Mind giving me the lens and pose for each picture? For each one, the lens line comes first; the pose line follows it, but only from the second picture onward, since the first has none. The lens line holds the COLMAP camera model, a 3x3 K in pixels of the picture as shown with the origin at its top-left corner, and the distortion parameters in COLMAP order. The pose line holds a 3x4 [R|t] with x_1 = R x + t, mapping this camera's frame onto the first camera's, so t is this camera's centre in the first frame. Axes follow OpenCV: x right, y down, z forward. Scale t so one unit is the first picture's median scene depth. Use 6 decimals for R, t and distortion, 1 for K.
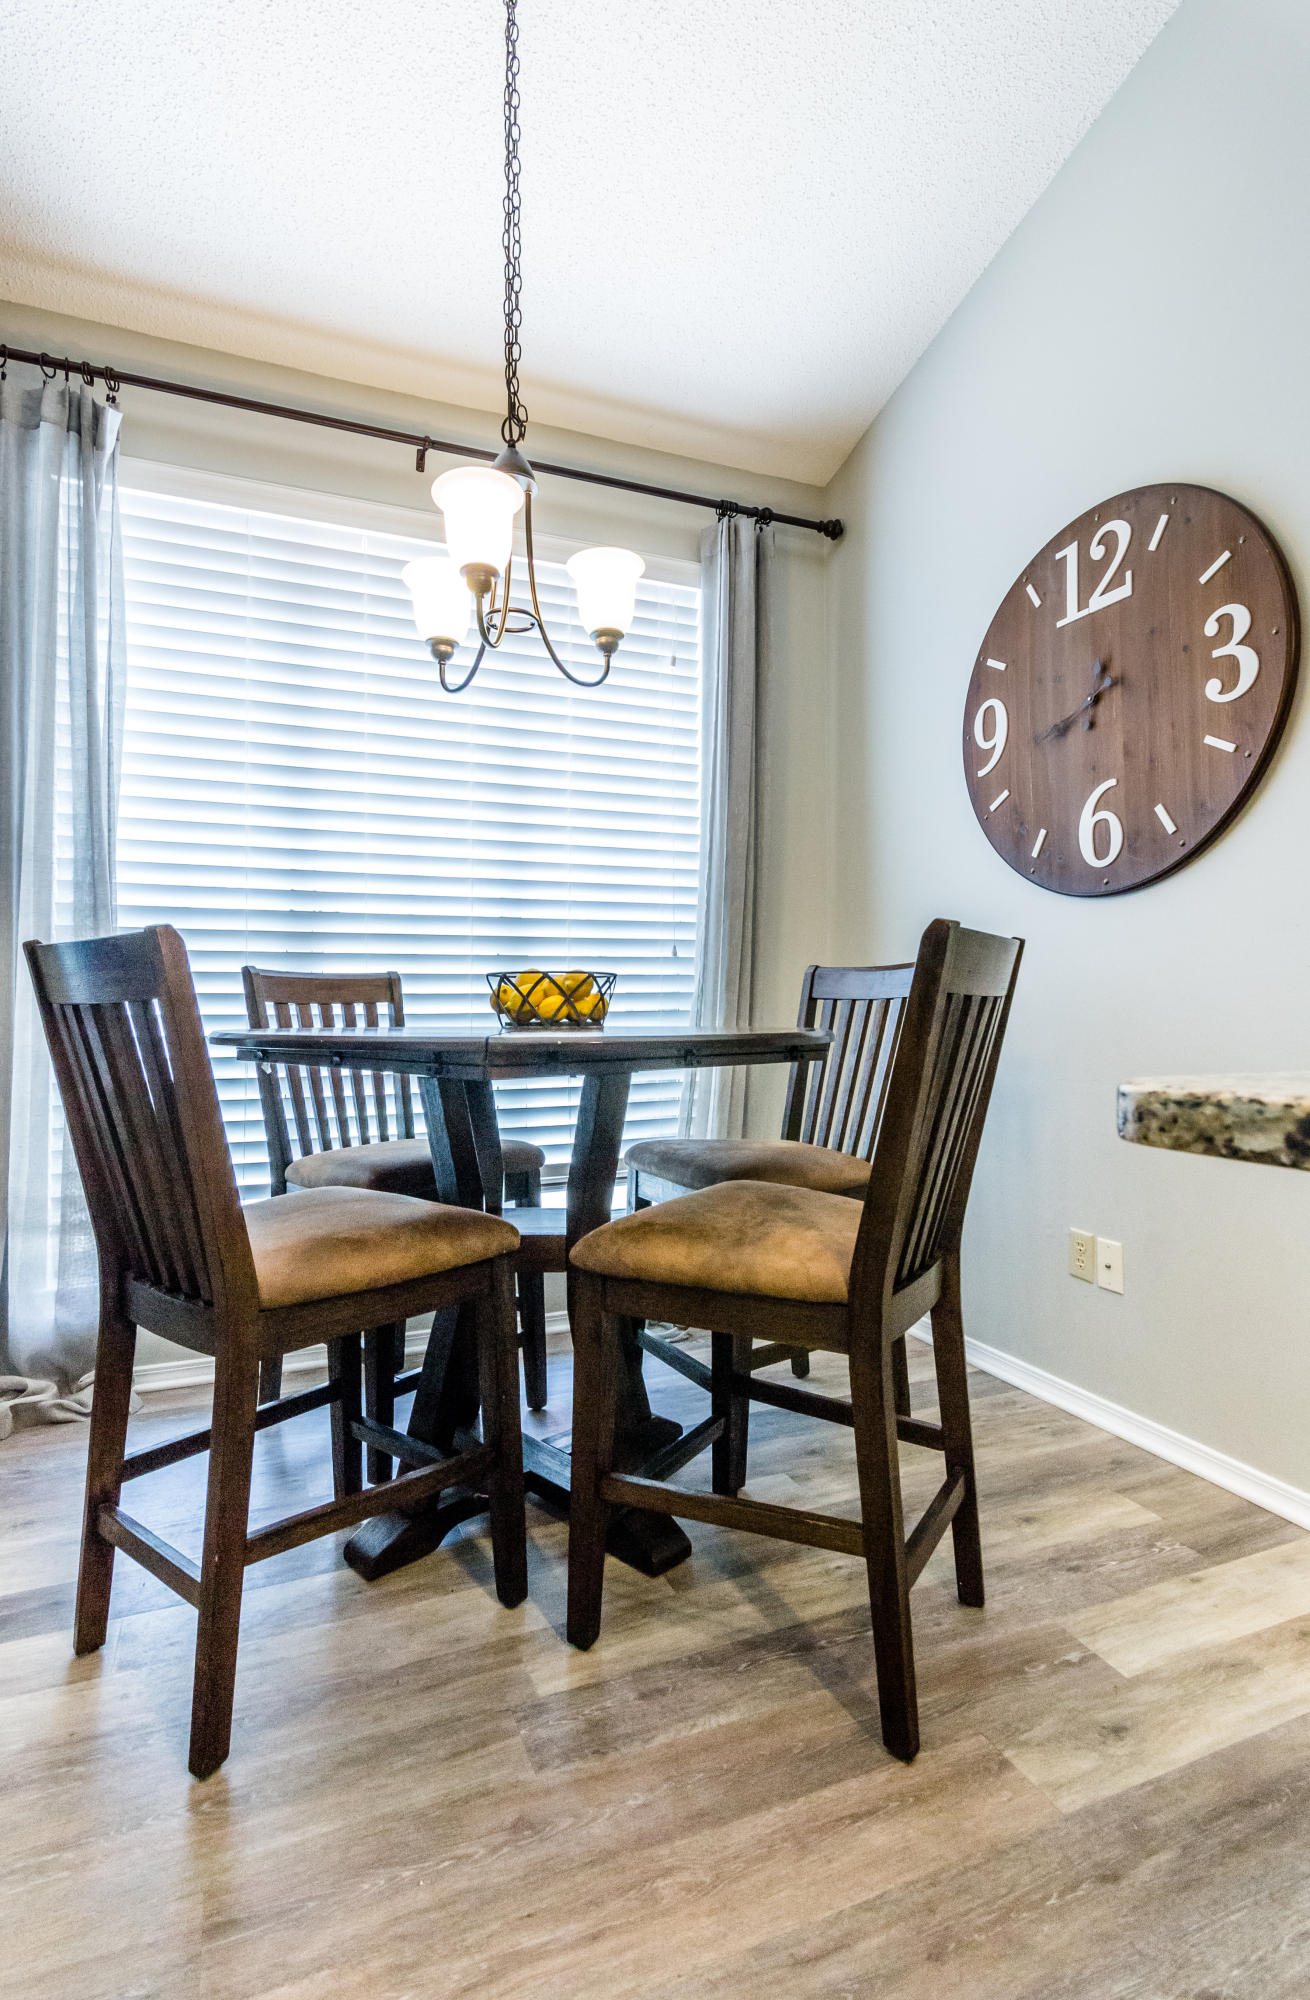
lens RADIAL K [[907.3, 0, 608.1], [0, 907.3, 976.7], [0, 0, 1]] dist [-0.002949, -0.000534]
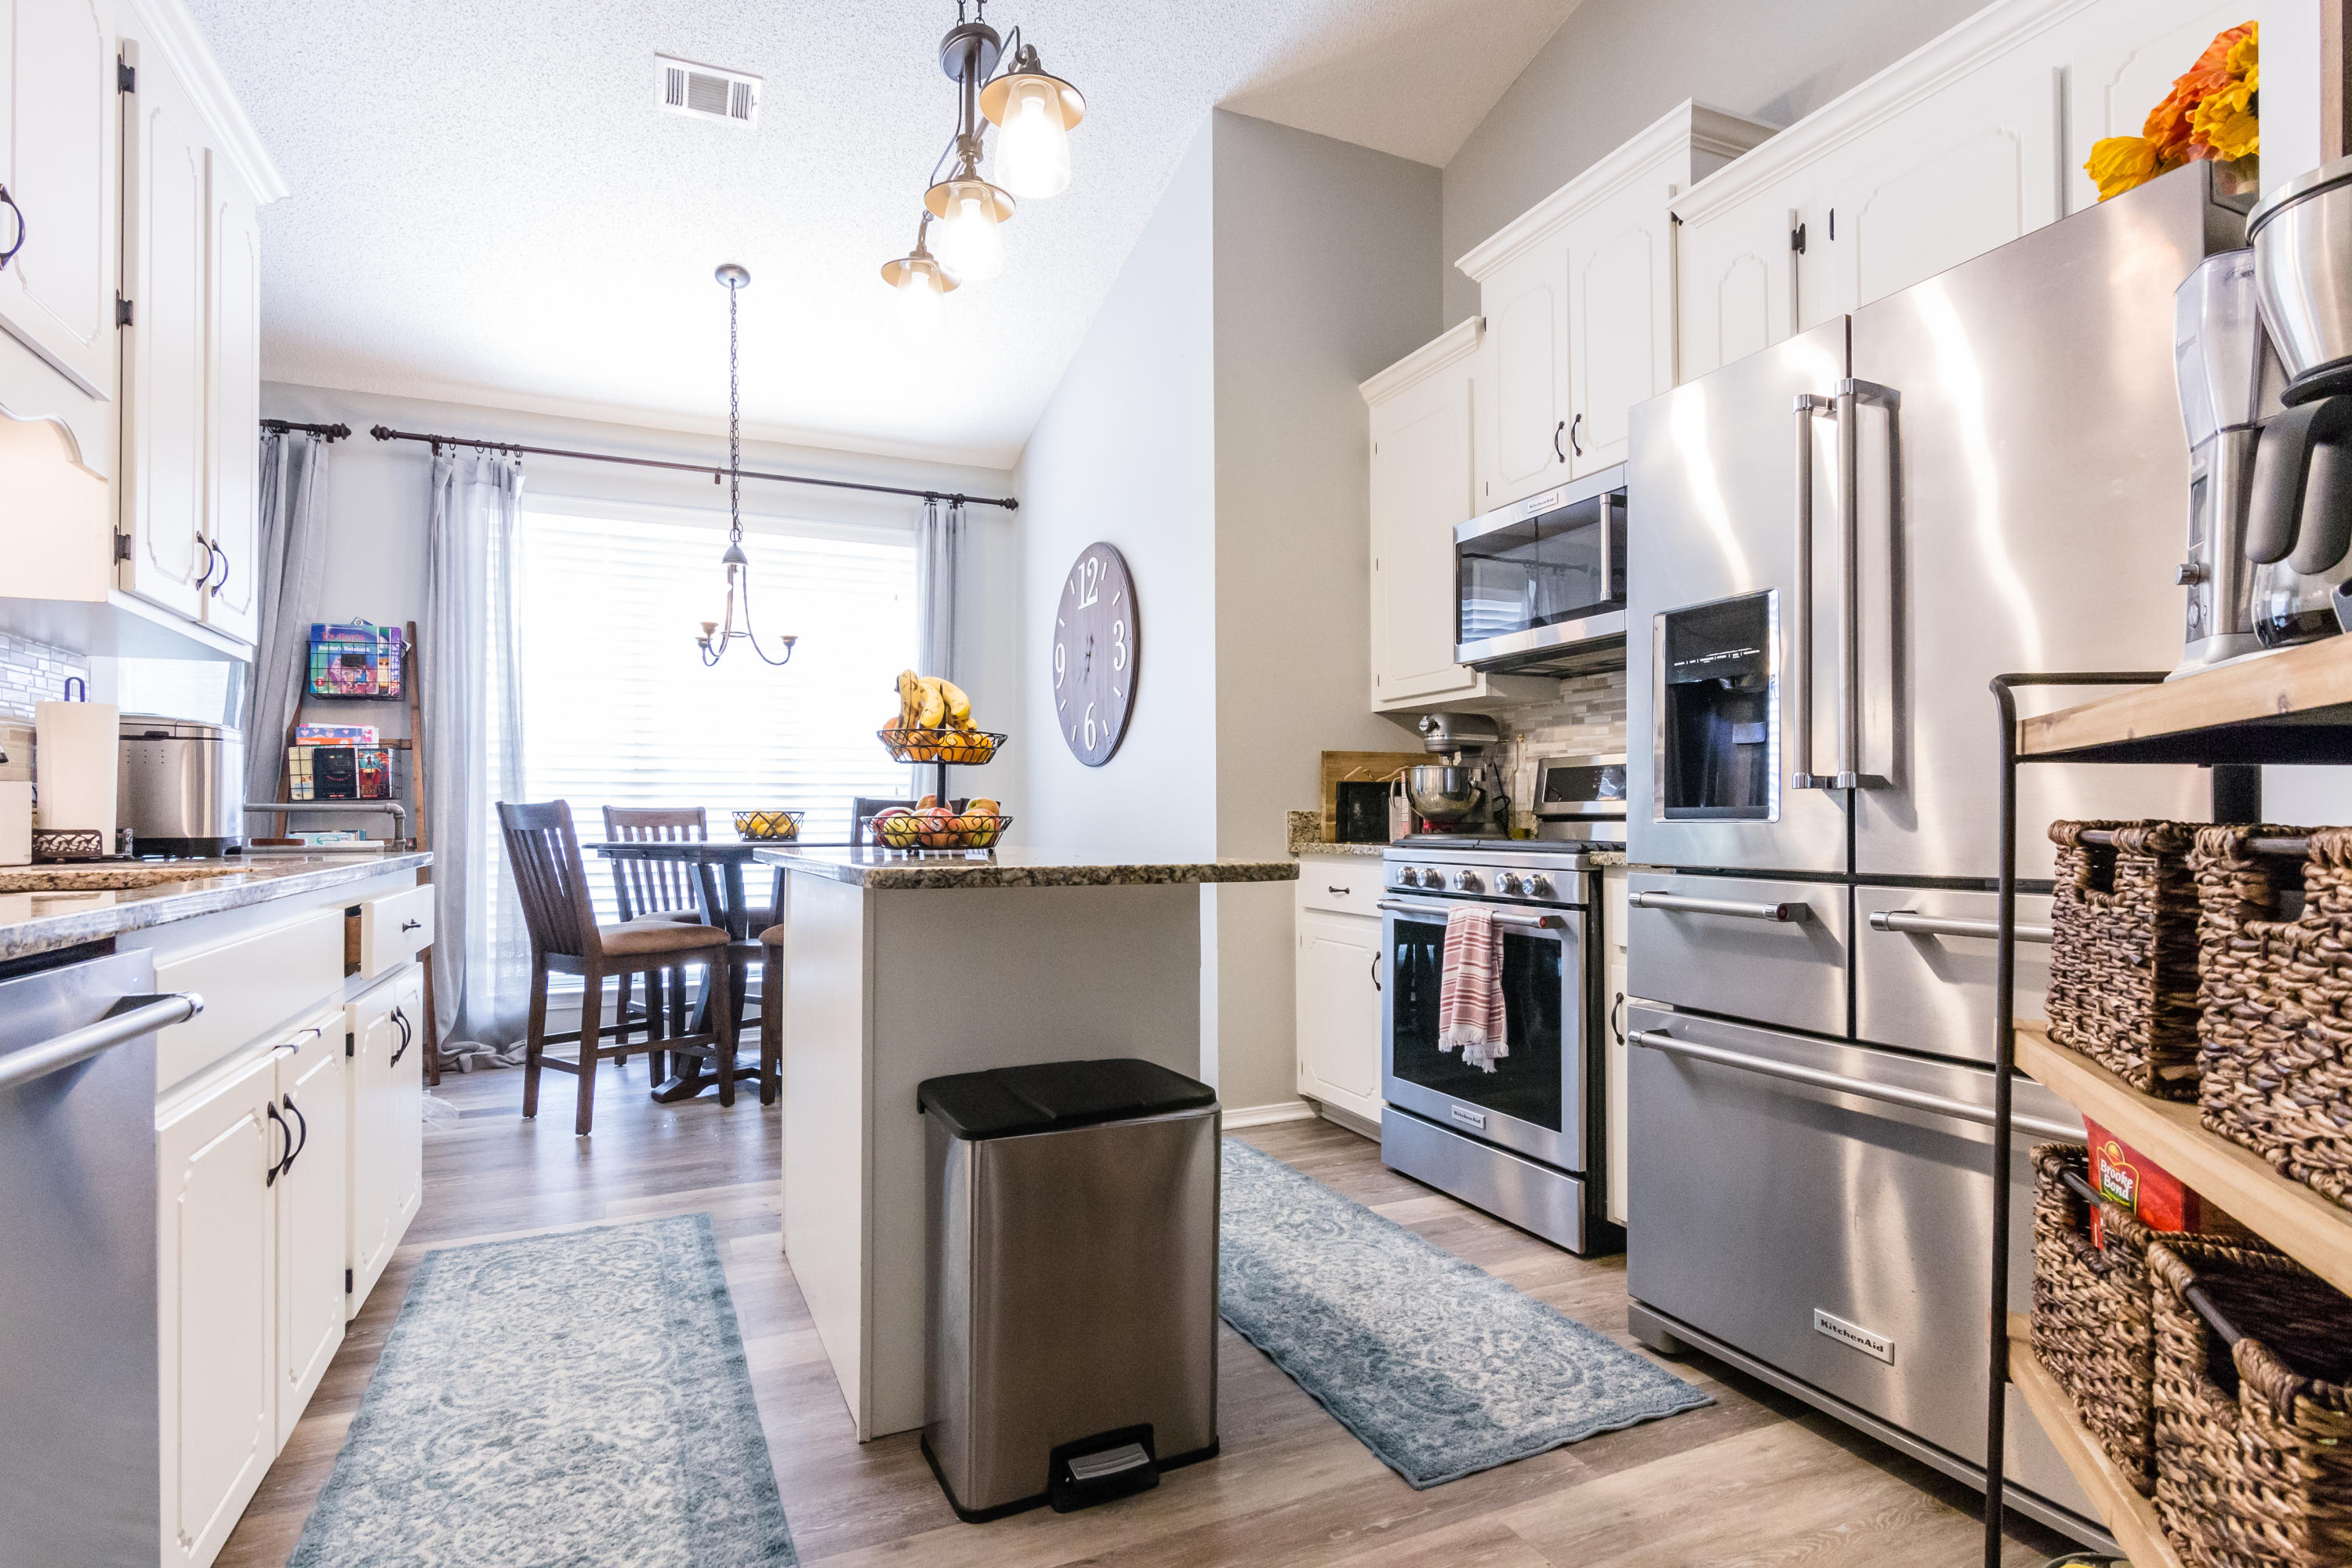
lens RADIAL K [[1156.0, 0, 1157.8], [0, 1156.0, 813.0], [0, 0, 1]] dist [0.002484, -0.001733]
pose [[0.999345, 0.001421, 0.036157, 0.557633], [-0.002573, 0.999489, 0.031855, -0.067038], [-0.036093, -0.031928, 0.998838, -1.203232]]
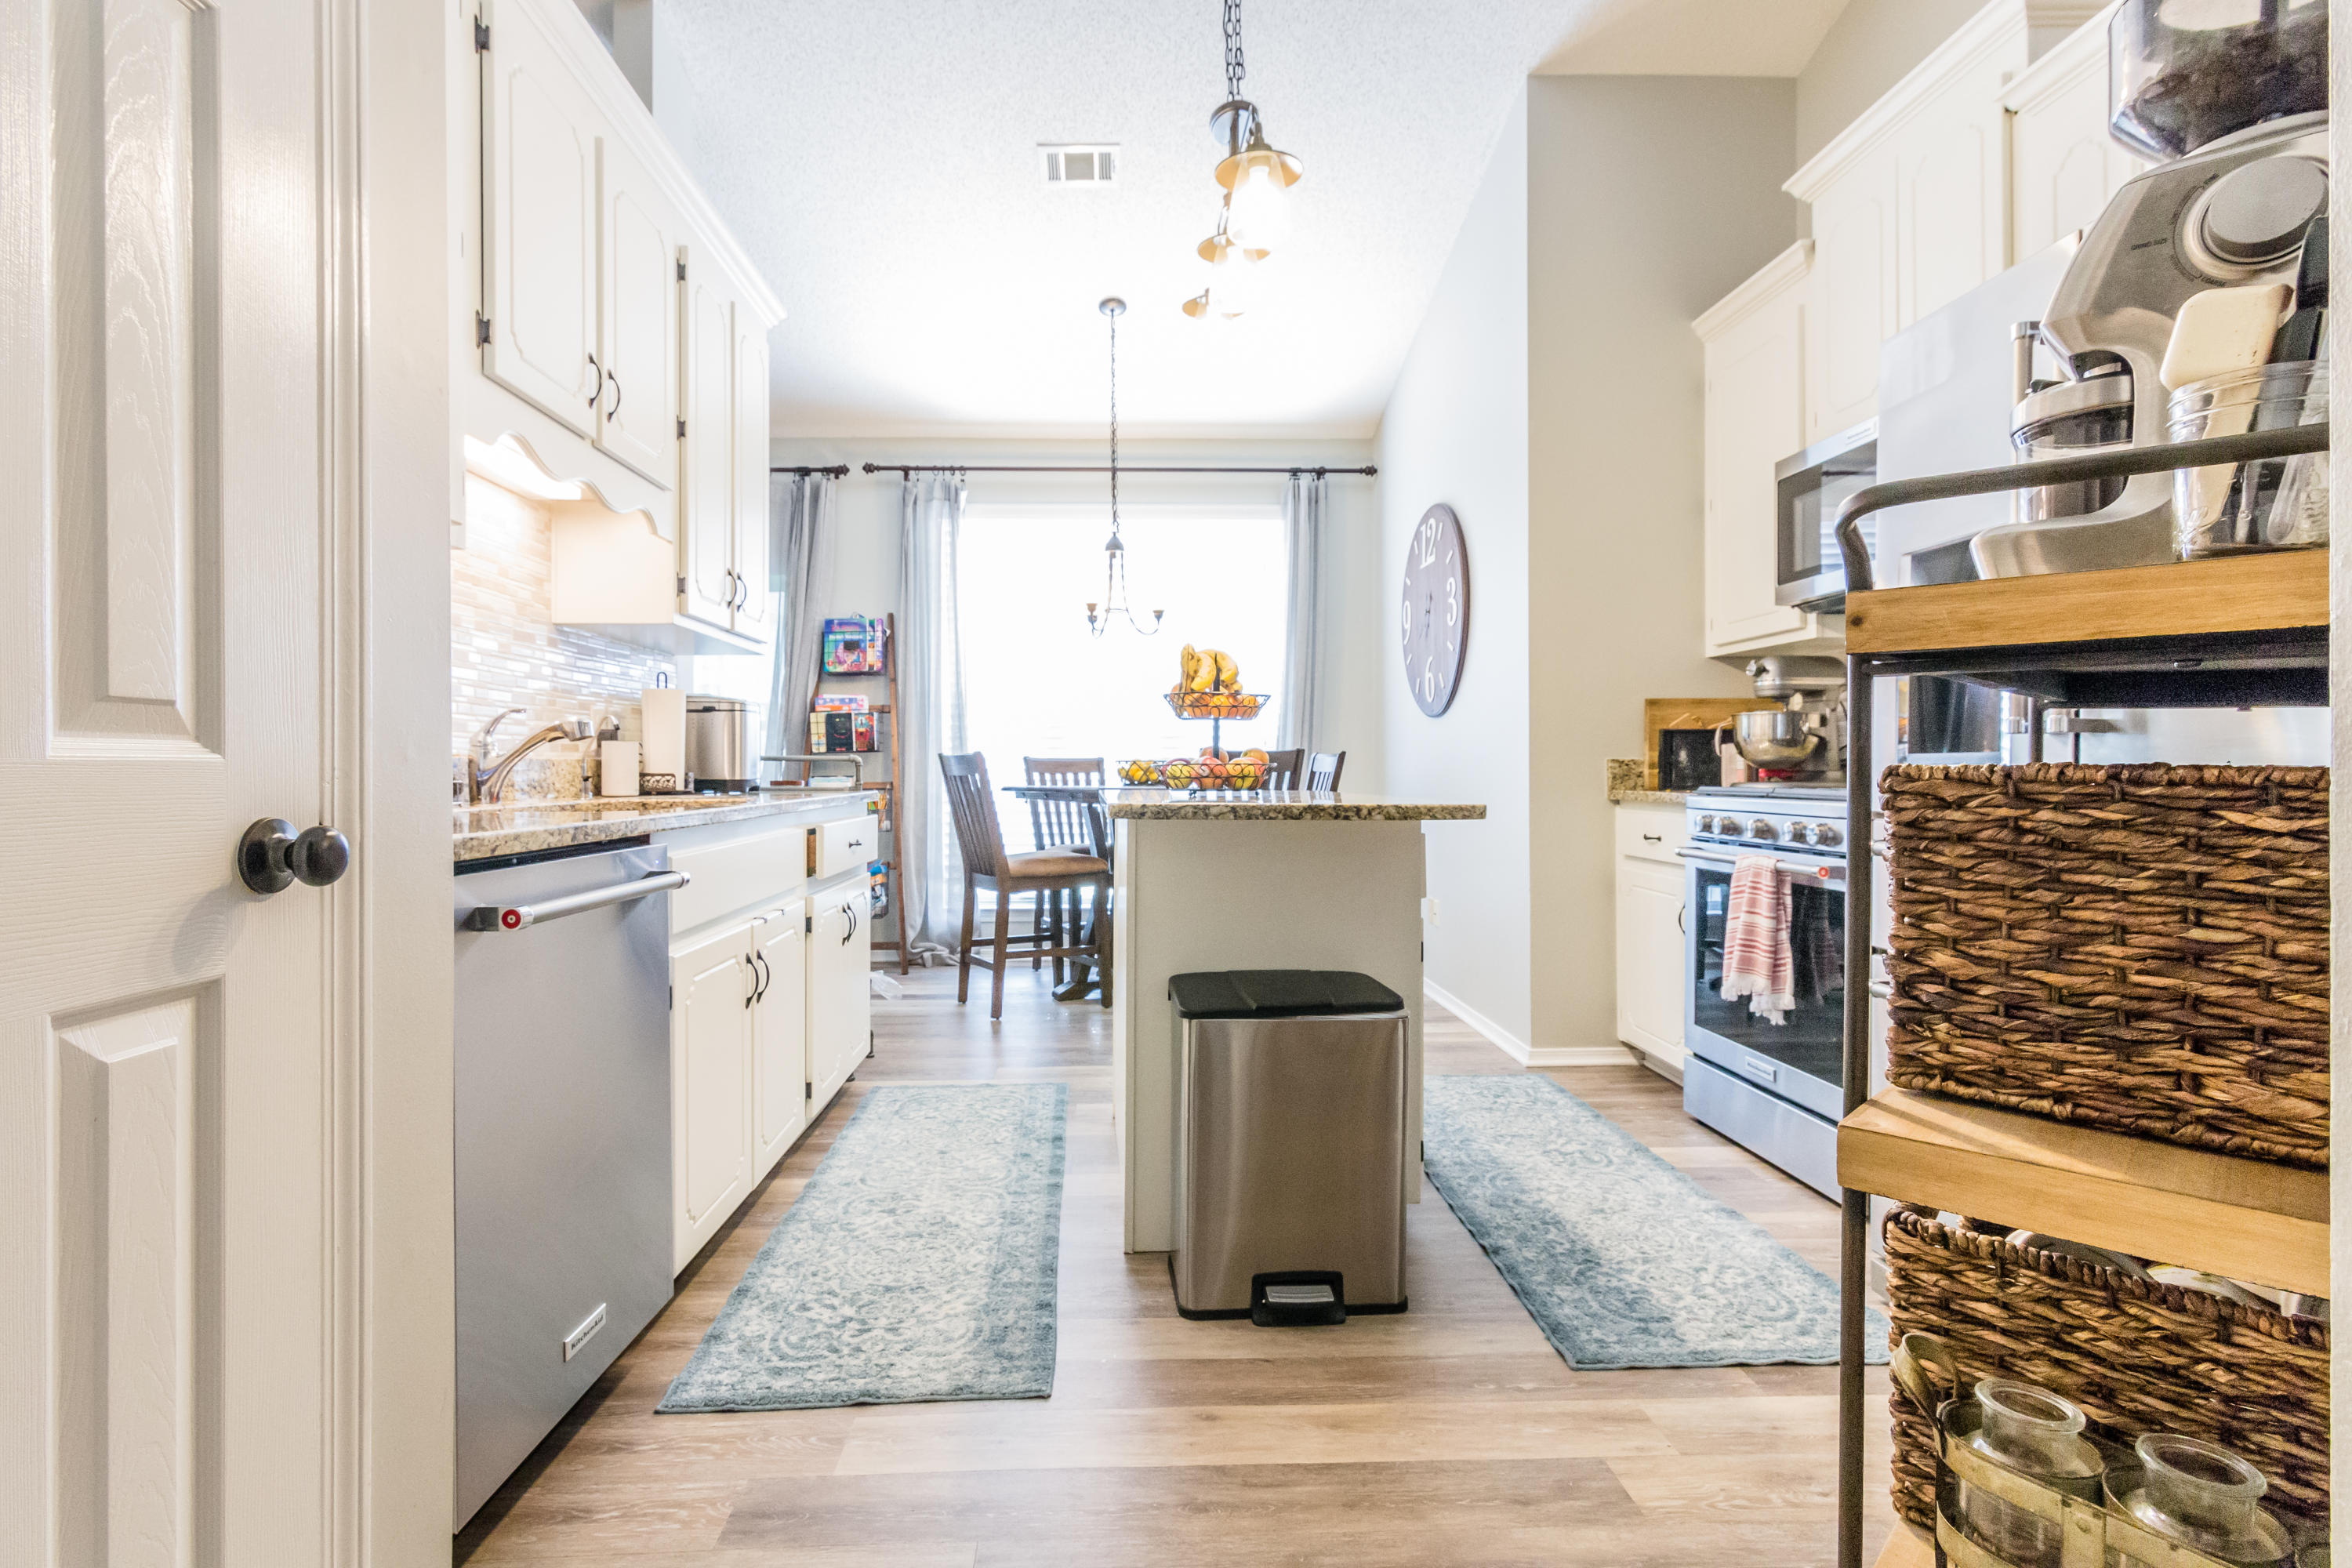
lens RADIAL K [[1156.0, 0, 1152.1], [0, 1156.0, 774.7], [0, 0, 1]] dist [0.002484, -0.001733]
pose [[0.936644, 0.003441, -0.350265, 0.792375], [0.011521, 0.999108, 0.040623, -0.070529], [0.350092, -0.042084, 0.935769, -1.363090]]
